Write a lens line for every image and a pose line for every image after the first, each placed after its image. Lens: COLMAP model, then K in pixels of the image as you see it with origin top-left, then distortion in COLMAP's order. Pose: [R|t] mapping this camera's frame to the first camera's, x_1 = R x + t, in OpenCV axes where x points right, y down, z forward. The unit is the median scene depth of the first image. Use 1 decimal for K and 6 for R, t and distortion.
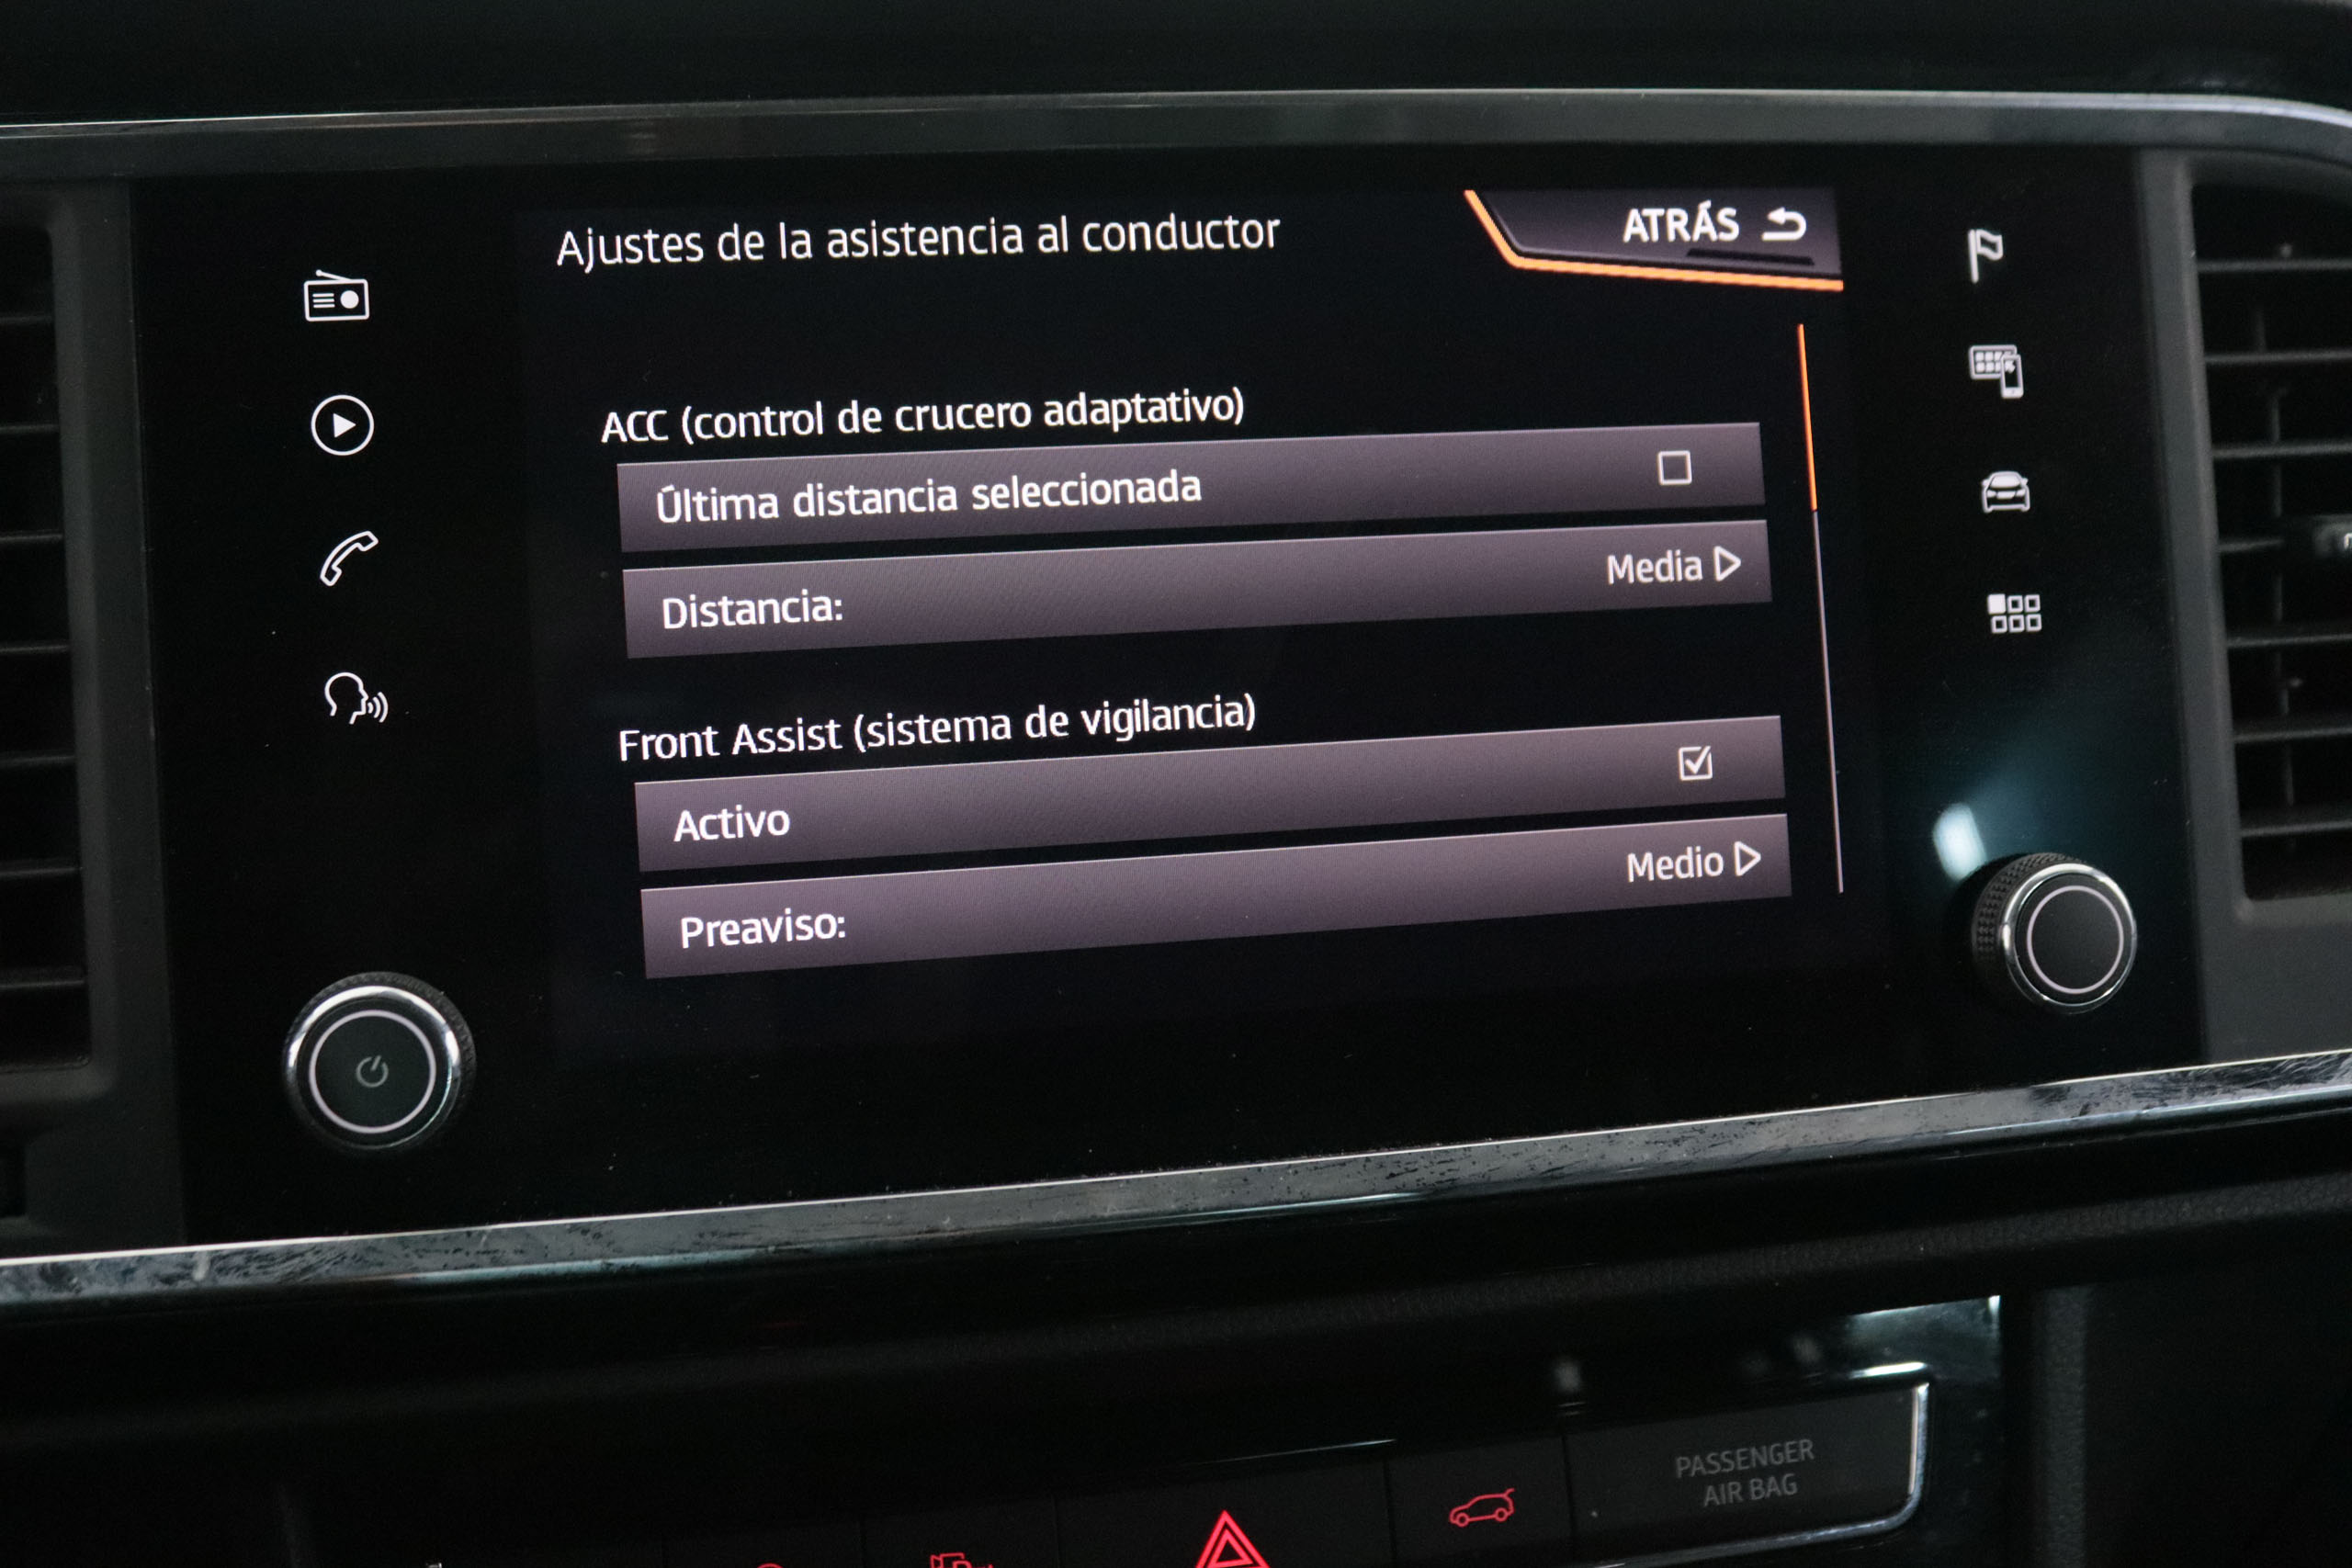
lens RADIAL K [[2619.0, 0, 1170.3], [0, 2619.0, 770.9], [0, 0, 1]] dist [-0.080068, 0.000000]
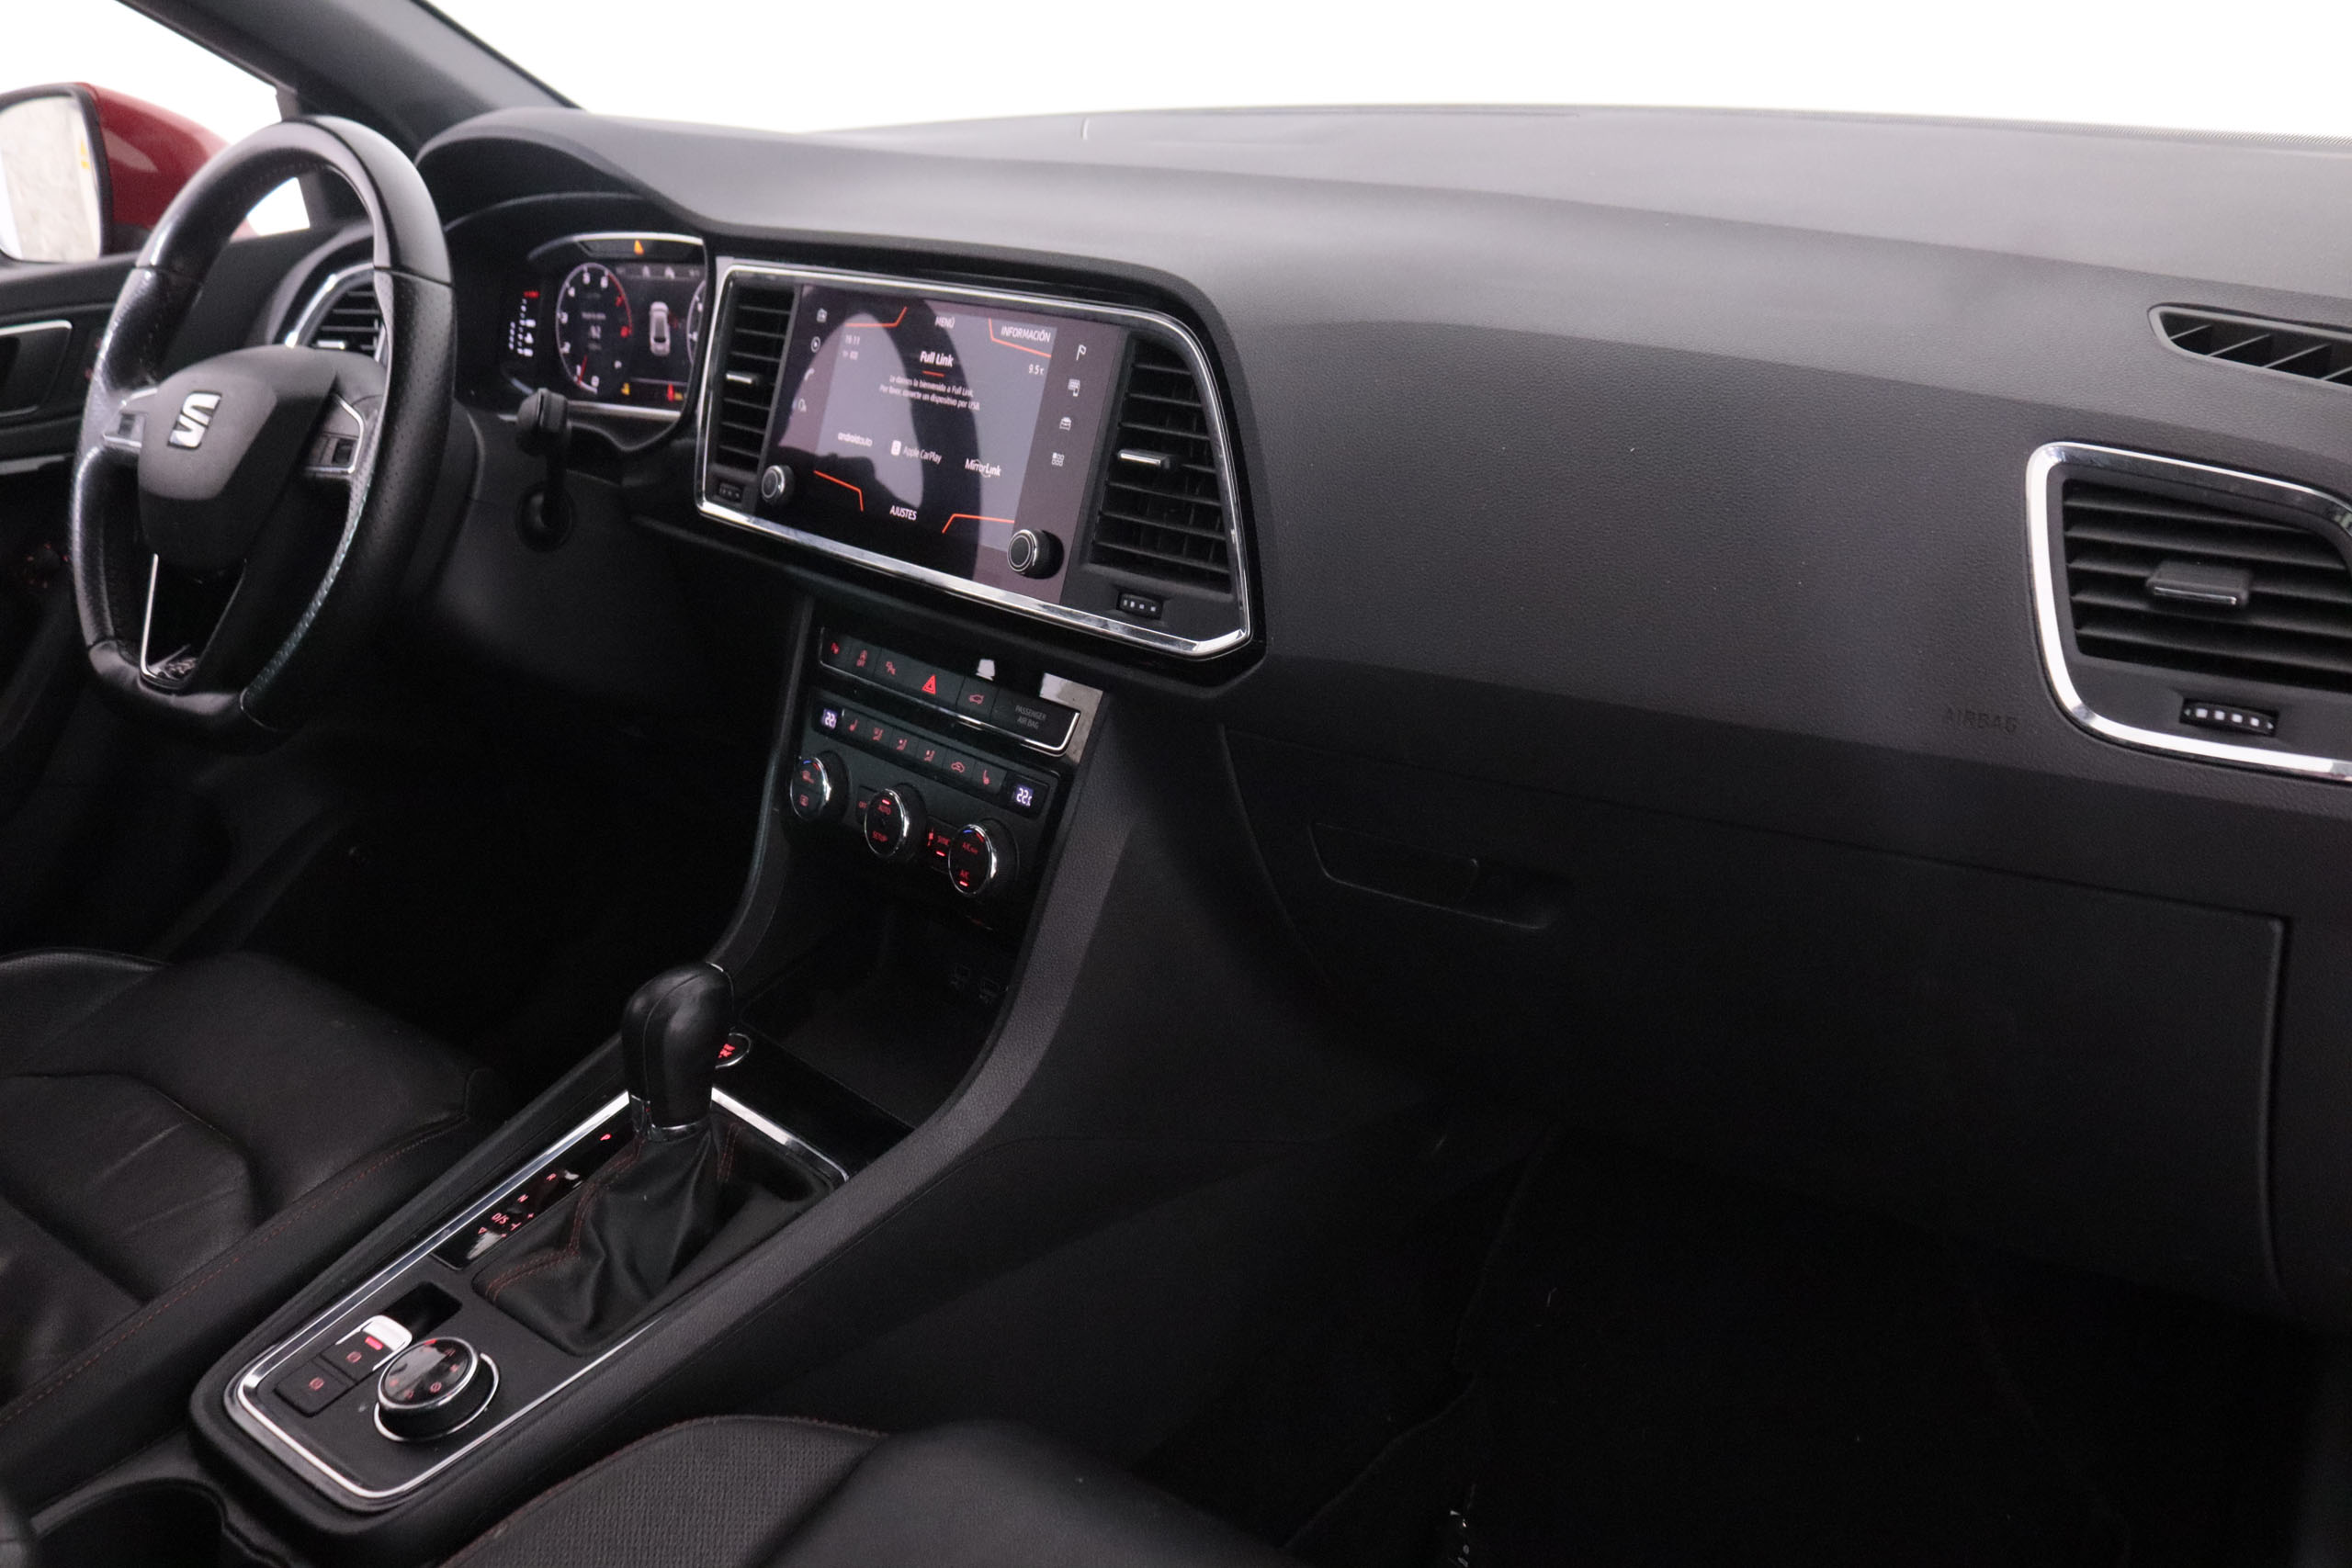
lens RADIAL K [[2094.6, 0, 1159.3], [0, 2094.6, 775.0], [0, 0, 1]] dist [-0.092630, 0.000629]
pose [[0.491663, 0.283452, -0.823360, 2.758412], [-0.239500, 0.953089, 0.185097, -0.205883], [0.837202, 0.106190, 0.536485, -0.293769]]
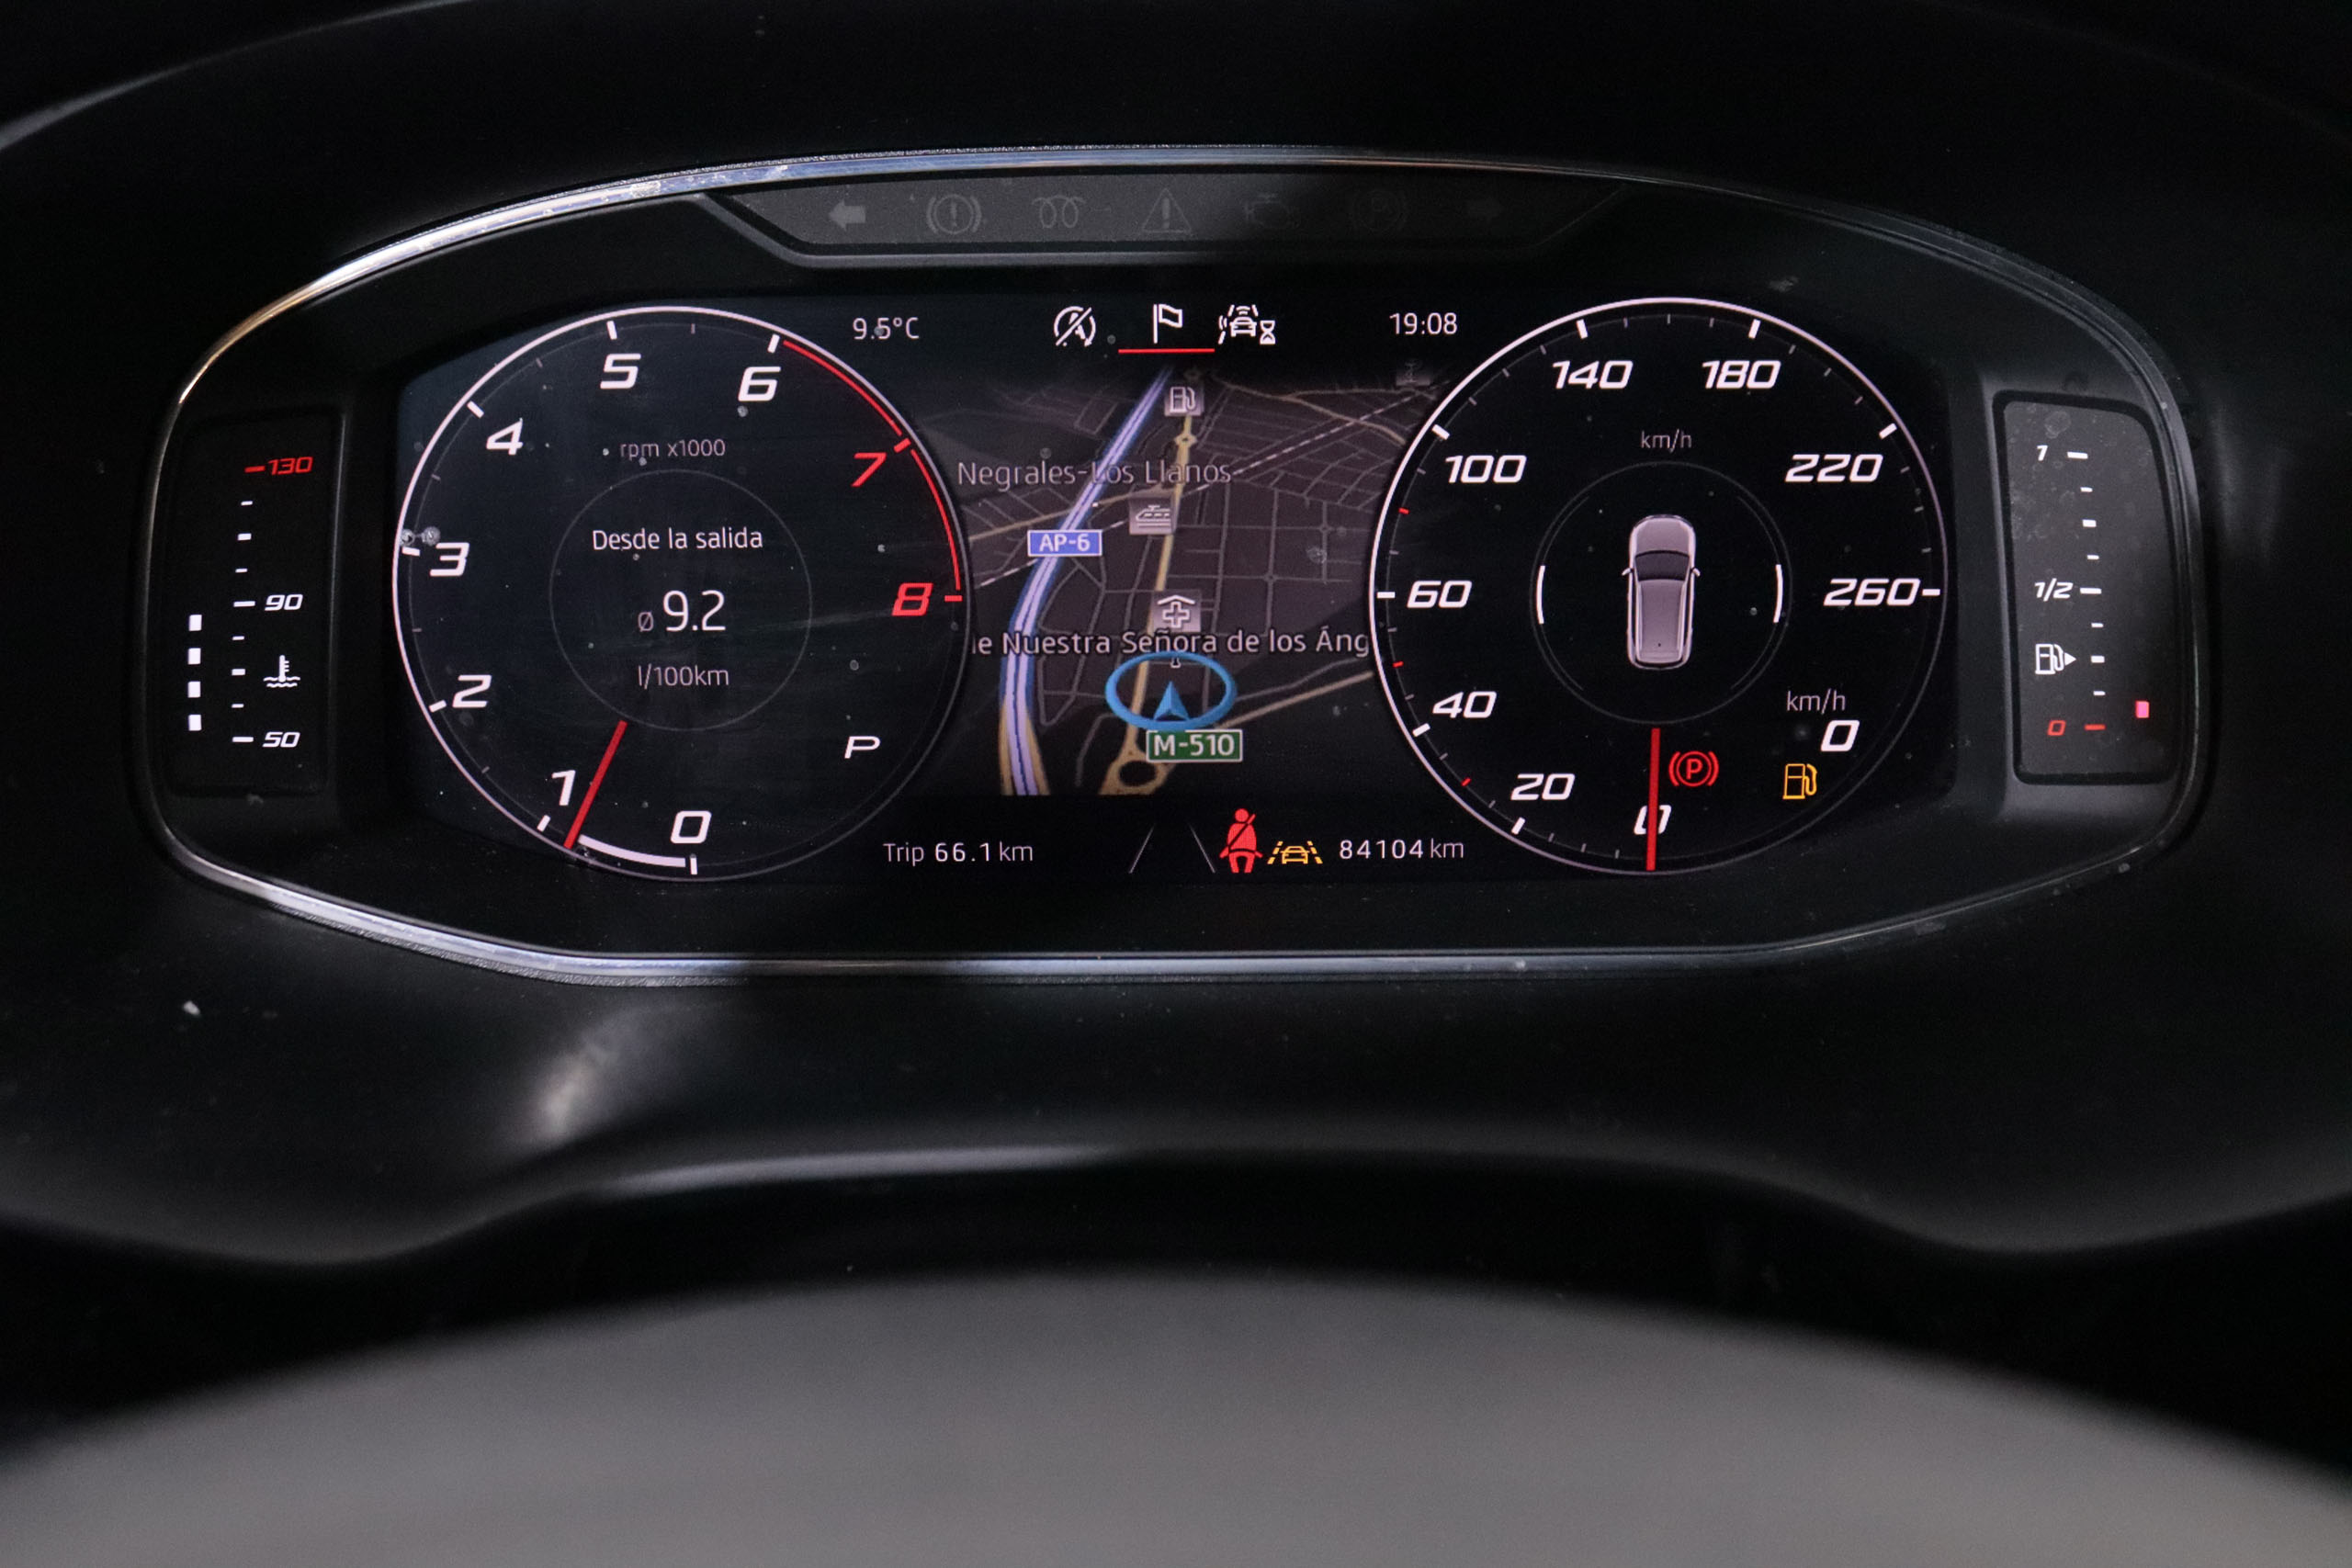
lens RADIAL K [[2598.7, 0, 1197.4], [0, 2598.7, 789.2], [0, 0, 1]] dist [-0.056184, 0.000000]
pose [[0.941251, 0.128678, -0.312232, -0.776398], [-0.120935, 0.991679, 0.044124, -0.018754], [0.315312, -0.003772, 0.948981, -0.131286]]
